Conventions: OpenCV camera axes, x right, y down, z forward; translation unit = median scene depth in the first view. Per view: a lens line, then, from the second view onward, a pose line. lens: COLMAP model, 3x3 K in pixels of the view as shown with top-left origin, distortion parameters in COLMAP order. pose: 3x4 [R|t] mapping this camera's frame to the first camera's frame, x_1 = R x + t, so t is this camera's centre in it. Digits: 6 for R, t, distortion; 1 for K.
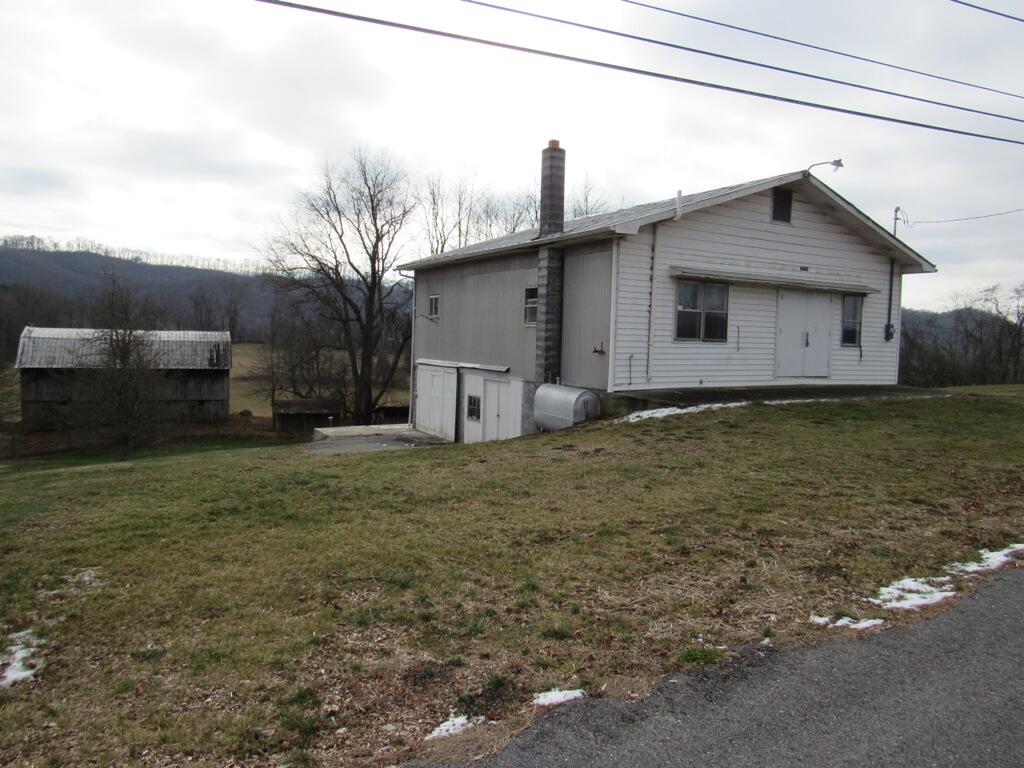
lens RADIAL K [[731.4, 0, 507.7], [0, 731.4, 384.7], [0, 0, 1]] dist [-0.012865, -0.001752]
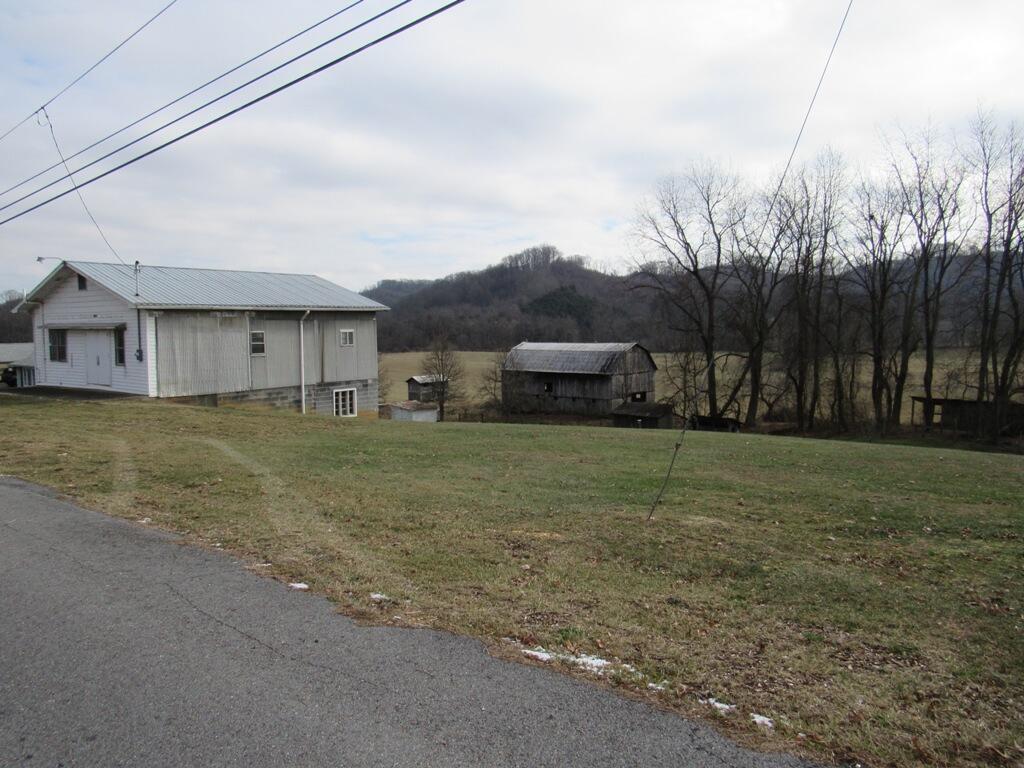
lens RADIAL K [[731.4, 0, 507.7], [0, 731.4, 384.7], [0, 0, 1]] dist [-0.012865, -0.001752]
pose [[0.396044, 0.040243, -0.917349, 2.258104], [-0.045144, 0.998684, 0.024321, -0.090233], [0.917121, 0.031780, 0.397340, 1.220665]]
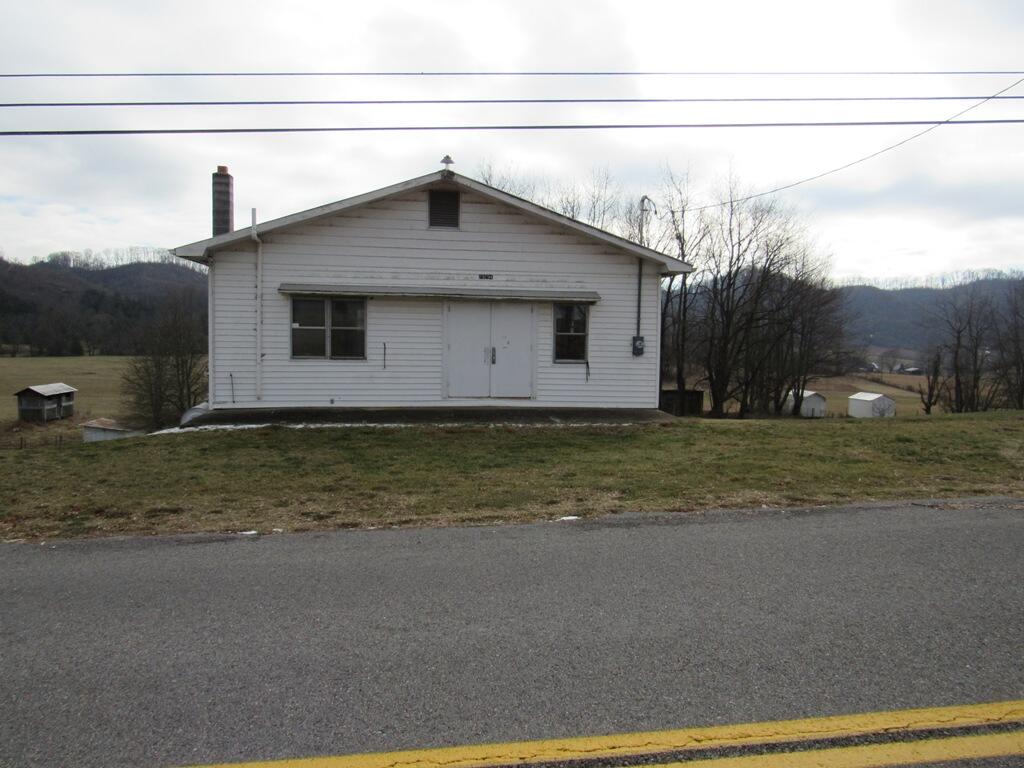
lens RADIAL K [[731.4, 0, 507.7], [0, 731.4, 384.7], [0, 0, 1]] dist [-0.012865, -0.001752]
pose [[0.922625, 0.013574, -0.385458, 0.794083], [-0.016629, 0.999851, -0.004594, -0.023277], [0.385339, 0.010649, 0.922714, 0.186832]]
